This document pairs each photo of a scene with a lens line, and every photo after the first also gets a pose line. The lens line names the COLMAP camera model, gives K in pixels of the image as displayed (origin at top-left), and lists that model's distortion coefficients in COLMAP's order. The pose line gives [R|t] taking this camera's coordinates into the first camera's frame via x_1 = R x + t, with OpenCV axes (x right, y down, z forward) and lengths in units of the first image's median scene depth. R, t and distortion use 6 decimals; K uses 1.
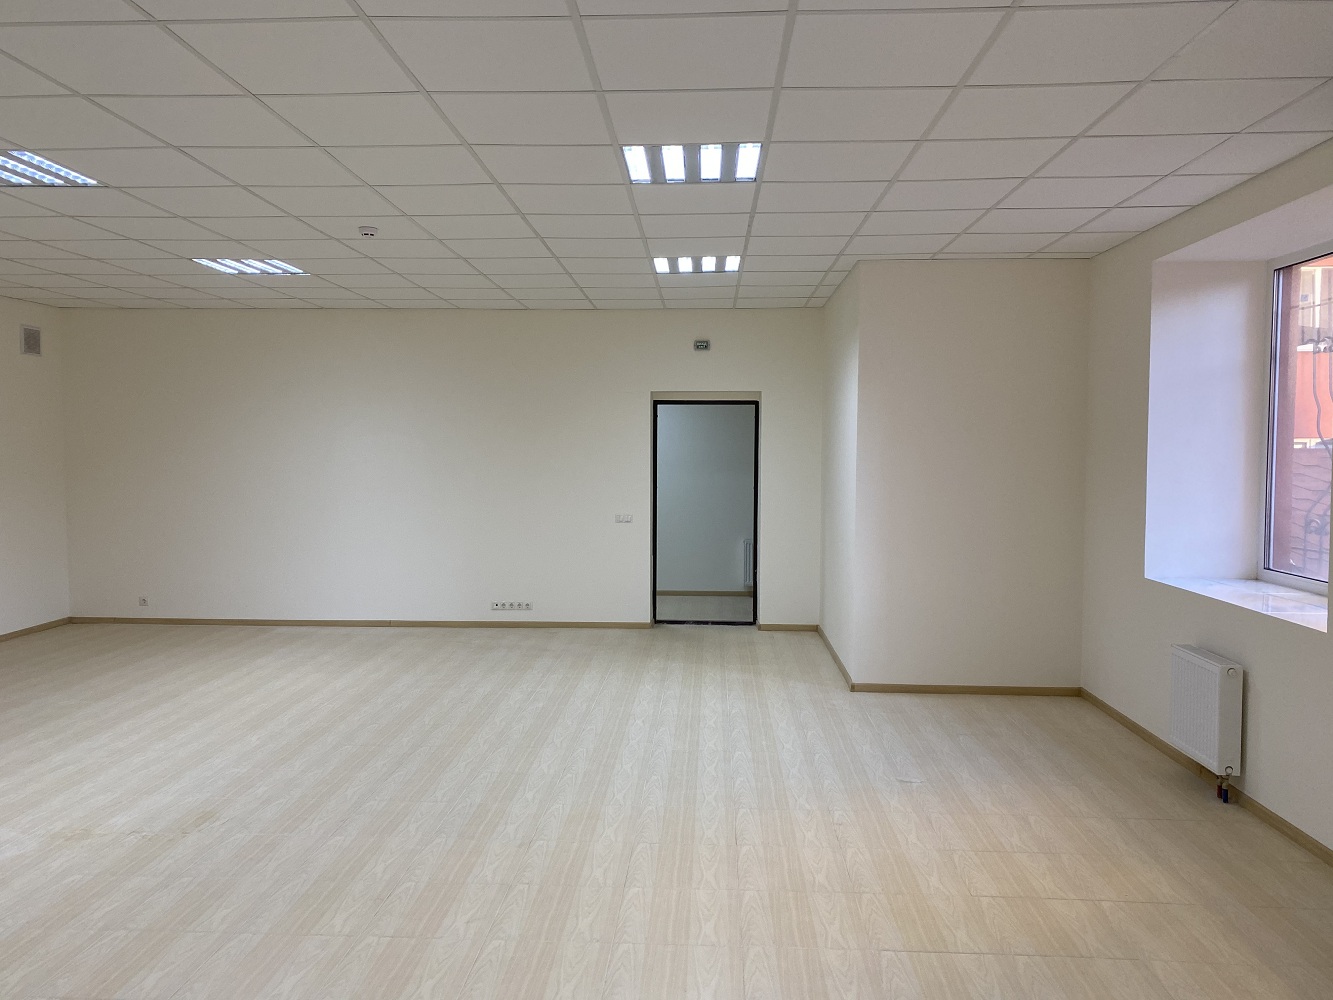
lens RADIAL K [[1006.5, 0, 670.5], [0, 1006.5, 493.2], [0, 0, 1]] dist [0.059773, -0.053555]
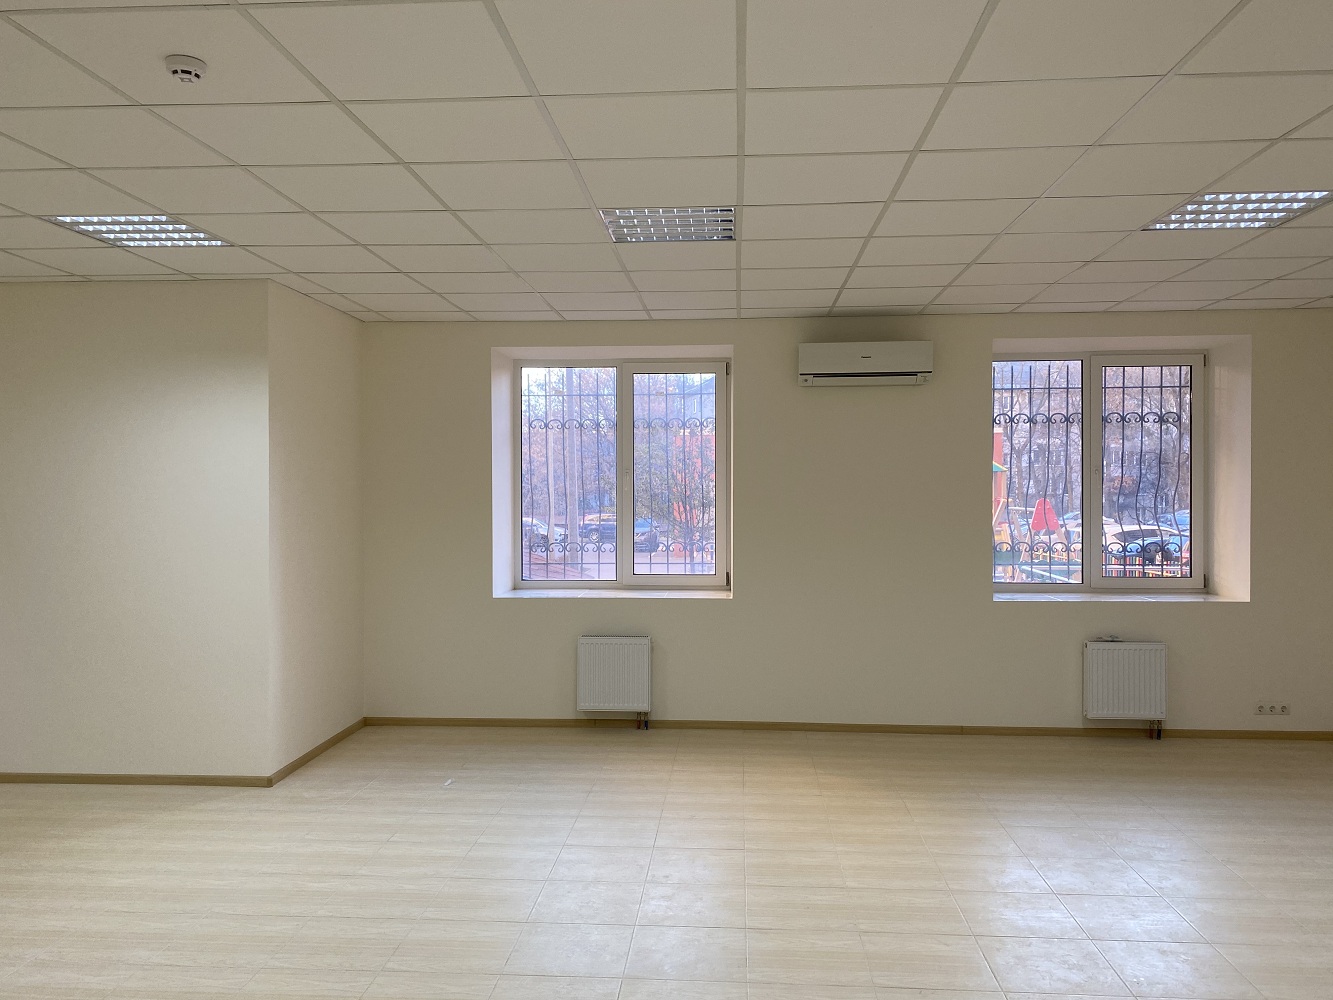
lens RADIAL K [[1015.2, 0, 661.1], [0, 1015.2, 488.8], [0, 0, 1]] dist [0.059373, -0.065267]
pose [[0.028179, -0.005681, 0.999587, -0.937997], [0.048167, 0.998830, 0.004319, -0.054879], [-0.998442, 0.048026, 0.028420, 0.912275]]
